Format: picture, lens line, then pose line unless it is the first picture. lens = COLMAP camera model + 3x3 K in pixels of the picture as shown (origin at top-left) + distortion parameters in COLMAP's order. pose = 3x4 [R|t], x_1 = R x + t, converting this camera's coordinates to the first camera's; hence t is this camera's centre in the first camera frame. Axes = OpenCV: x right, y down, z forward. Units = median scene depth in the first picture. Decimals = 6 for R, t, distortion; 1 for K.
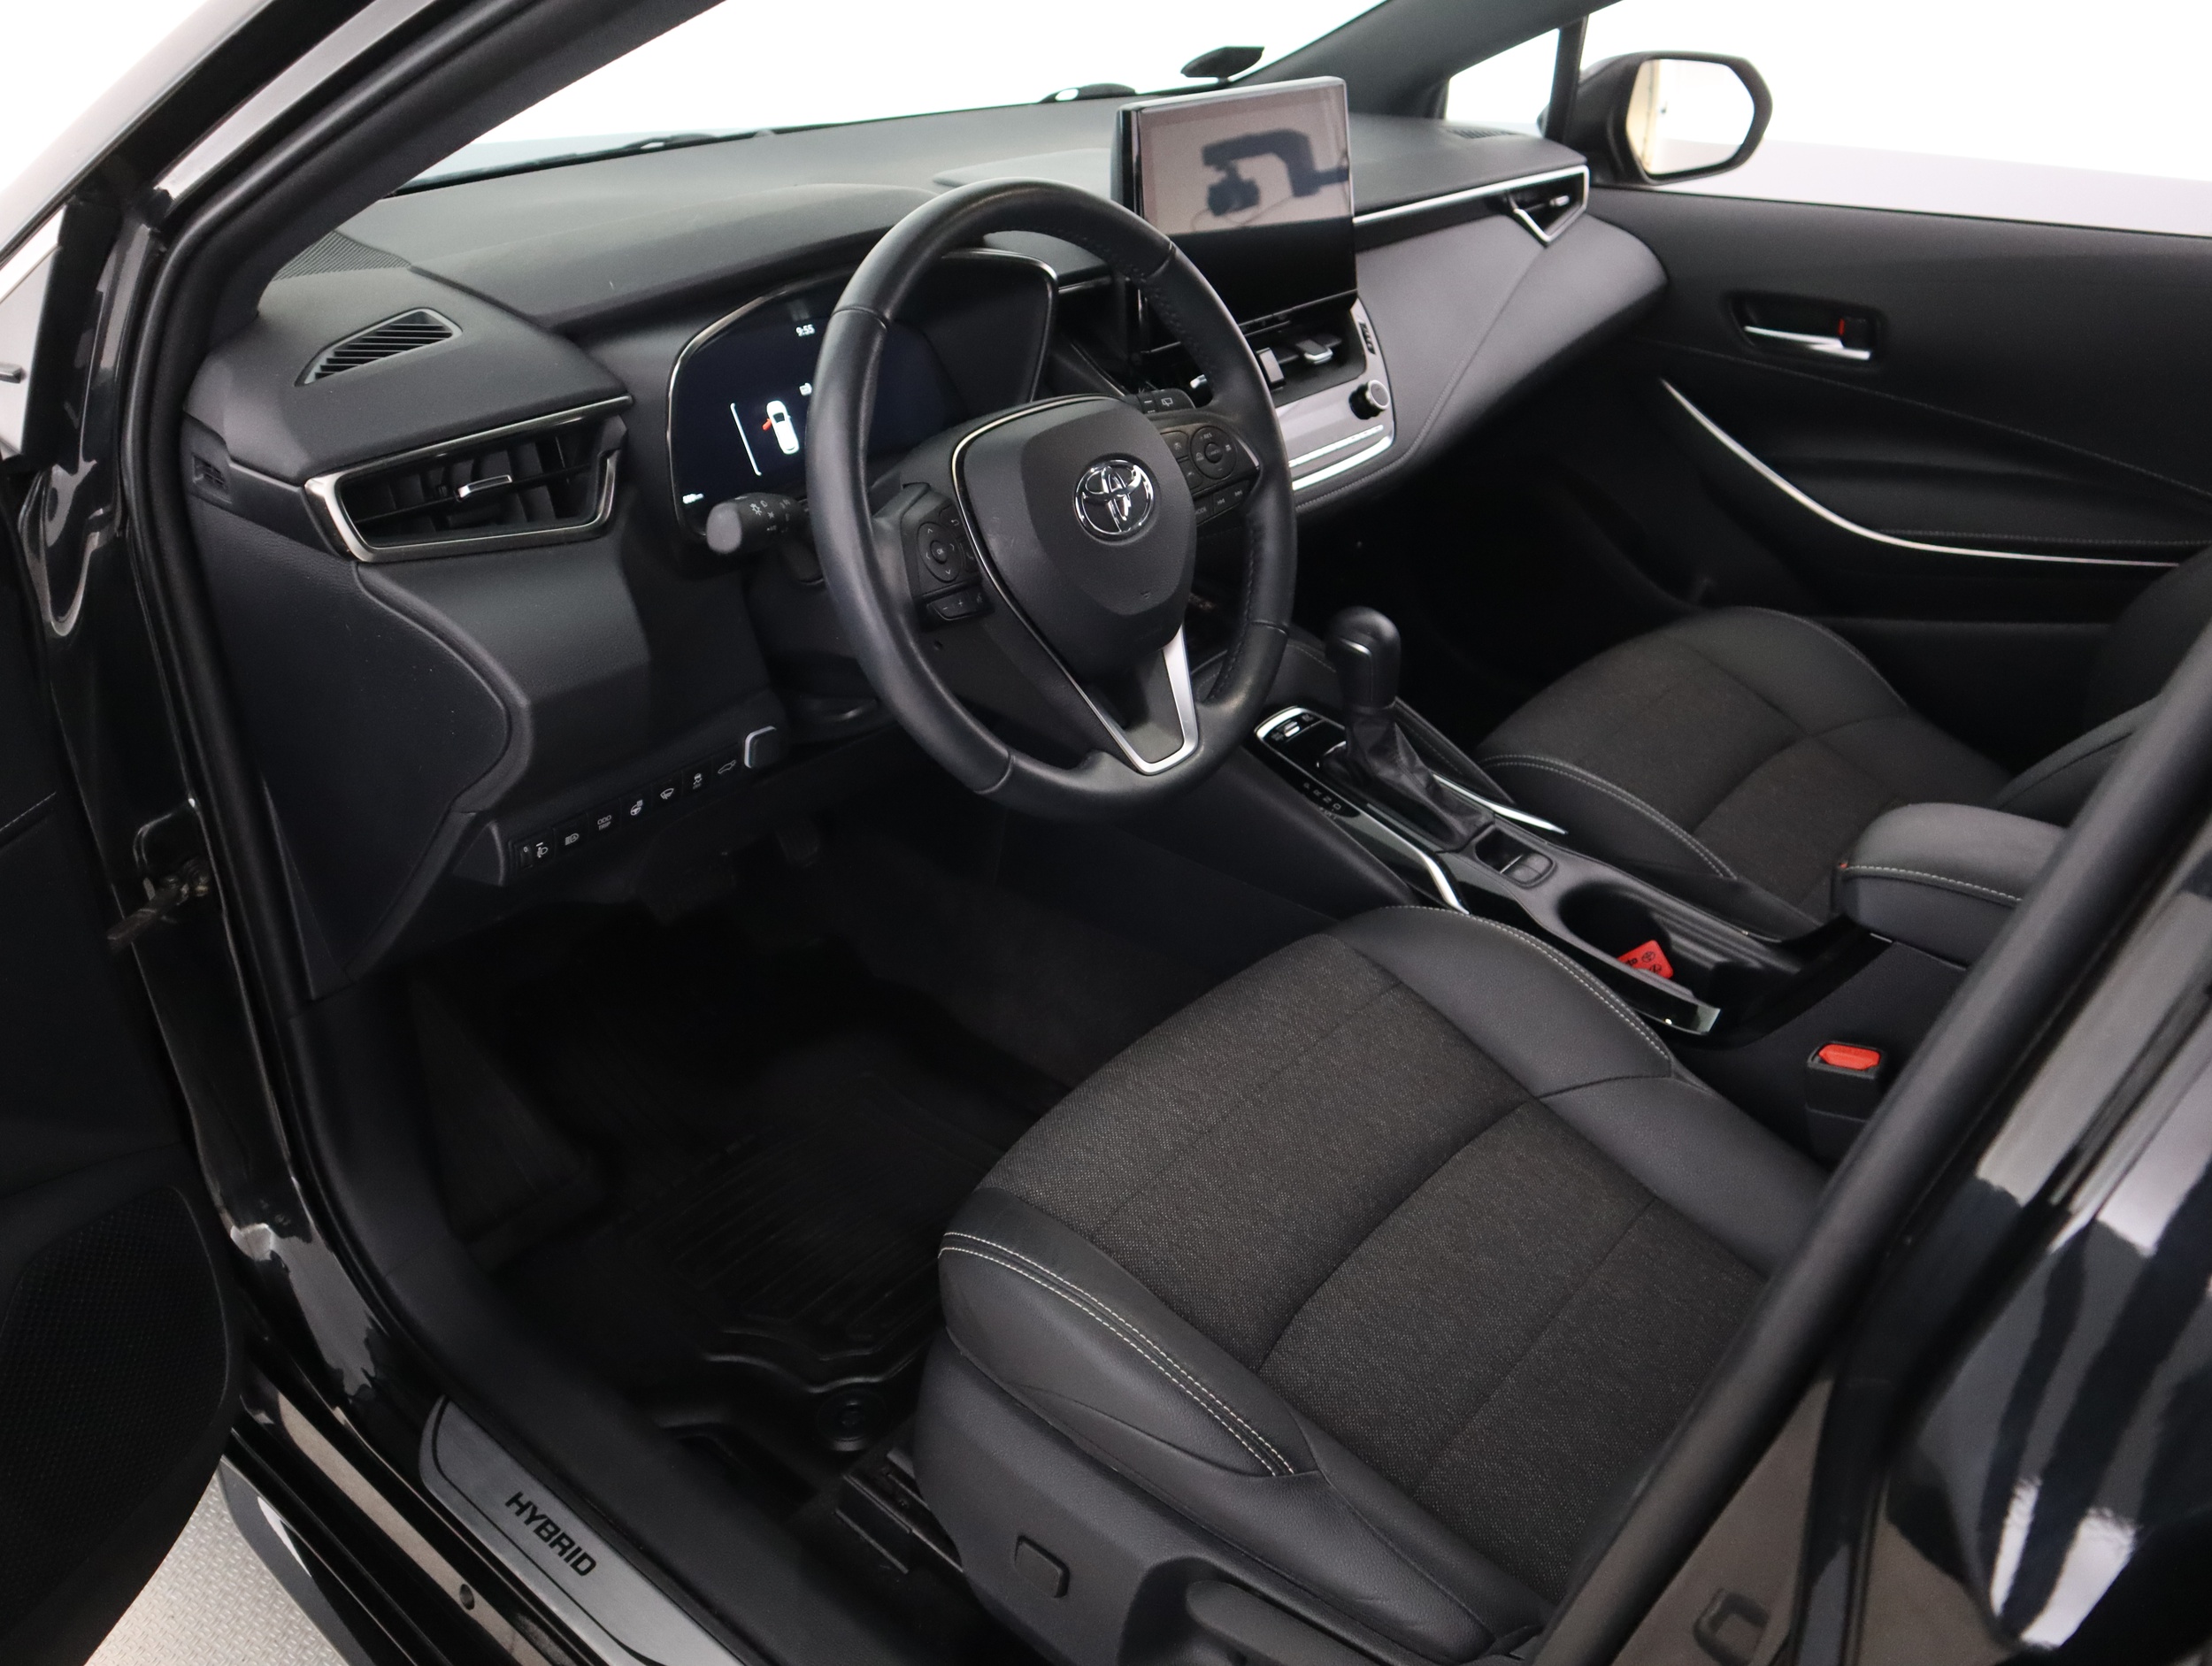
lens RADIAL K [[1739.2, 0, 1106.0], [0, 1739.2, 833.0], [0, 0, 1]] dist [-0.146562, 0.109988]
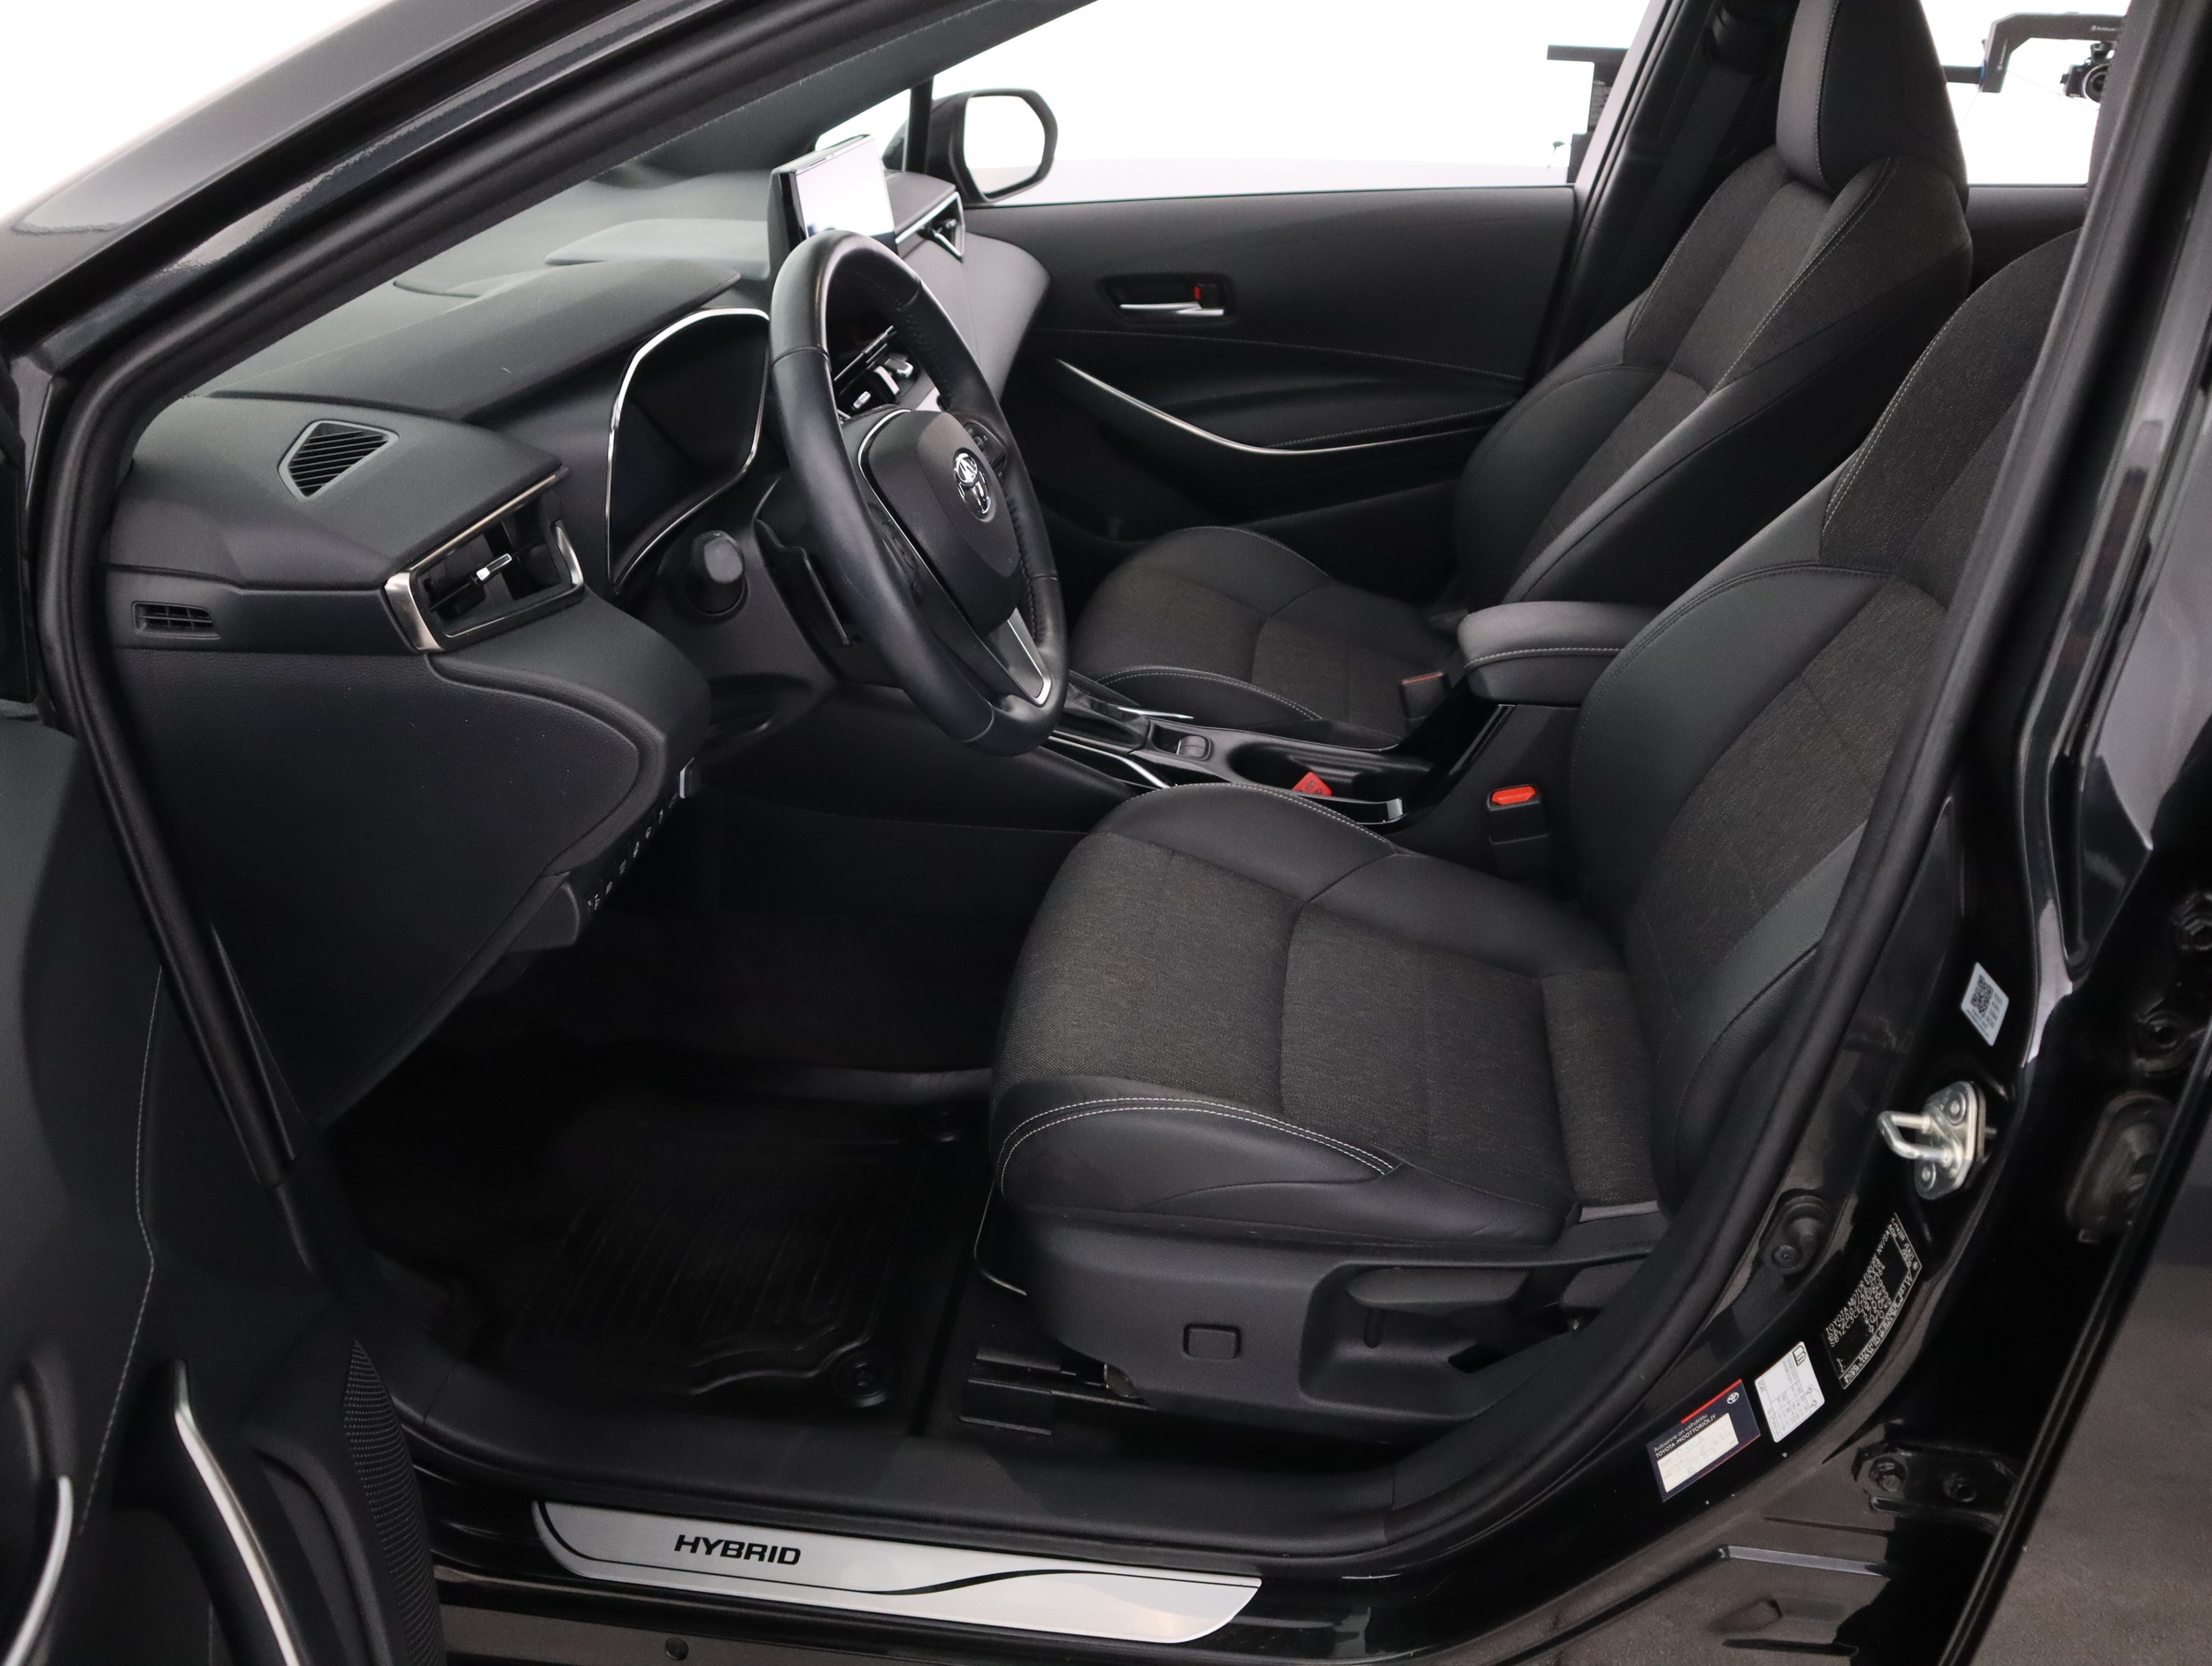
lens RADIAL K [[1739.2, 0, 1106.0], [0, 1739.2, 833.0], [0, 0, 1]] dist [-0.146562, 0.109988]
pose [[0.841830, -0.266424, 0.469404, -0.475913], [0.279583, 0.959158, 0.042994, 0.010075], [-0.461687, 0.095044, 0.881936, -0.062230]]
